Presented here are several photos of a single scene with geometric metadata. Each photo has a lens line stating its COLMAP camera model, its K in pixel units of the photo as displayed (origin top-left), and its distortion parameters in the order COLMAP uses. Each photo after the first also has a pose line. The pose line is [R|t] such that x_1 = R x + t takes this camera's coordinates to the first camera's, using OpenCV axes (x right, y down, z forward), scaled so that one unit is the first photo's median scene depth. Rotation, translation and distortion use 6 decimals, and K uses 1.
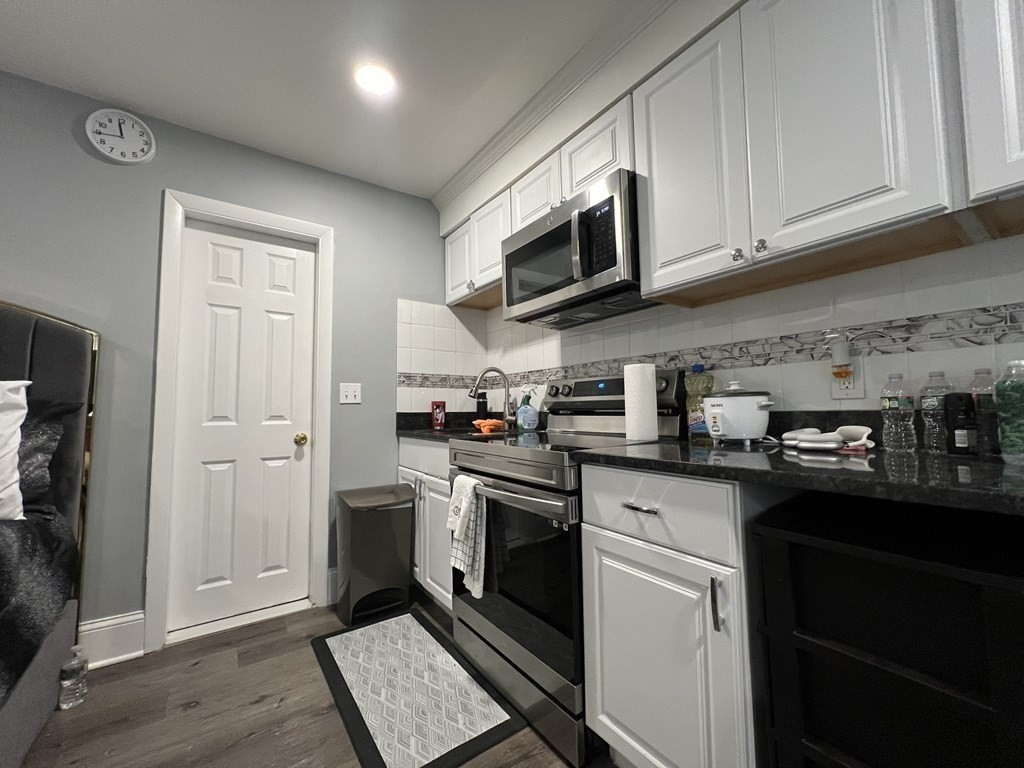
lens RADIAL K [[408.4, 0, 514.8], [0, 408.4, 386.4], [0, 0, 1]] dist [-0.002347, 0.000699]
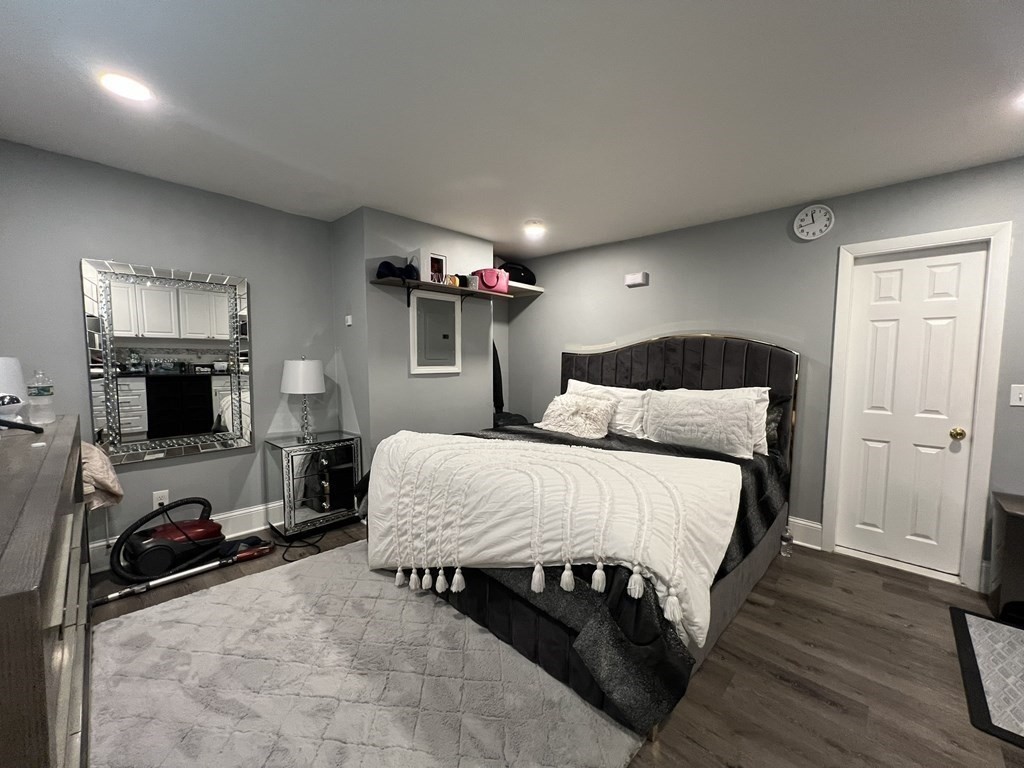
lens RADIAL K [[408.4, 0, 514.8], [0, 408.4, 386.4], [0, 0, 1]] dist [-0.002347, 0.000699]
pose [[0.182305, 0.083741, -0.979669, 0.363243], [0.056122, 0.993856, 0.095397, -0.192317], [0.981639, -0.072372, 0.176485, -0.392856]]
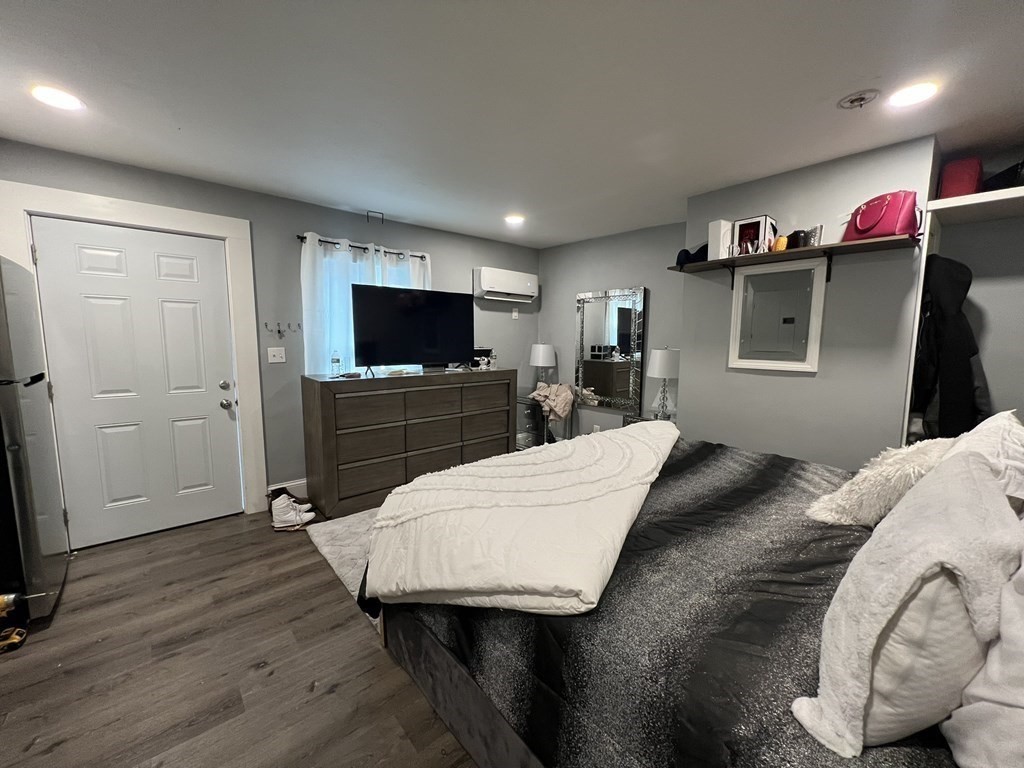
lens RADIAL K [[408.4, 0, 514.8], [0, 408.4, 386.4], [0, 0, 1]] dist [-0.002347, 0.000699]
pose [[-0.994353, 0.009672, -0.105686, -0.473655], [0.004267, 0.998677, 0.051249, -0.114493], [0.106042, 0.050509, -0.993078, 0.884379]]
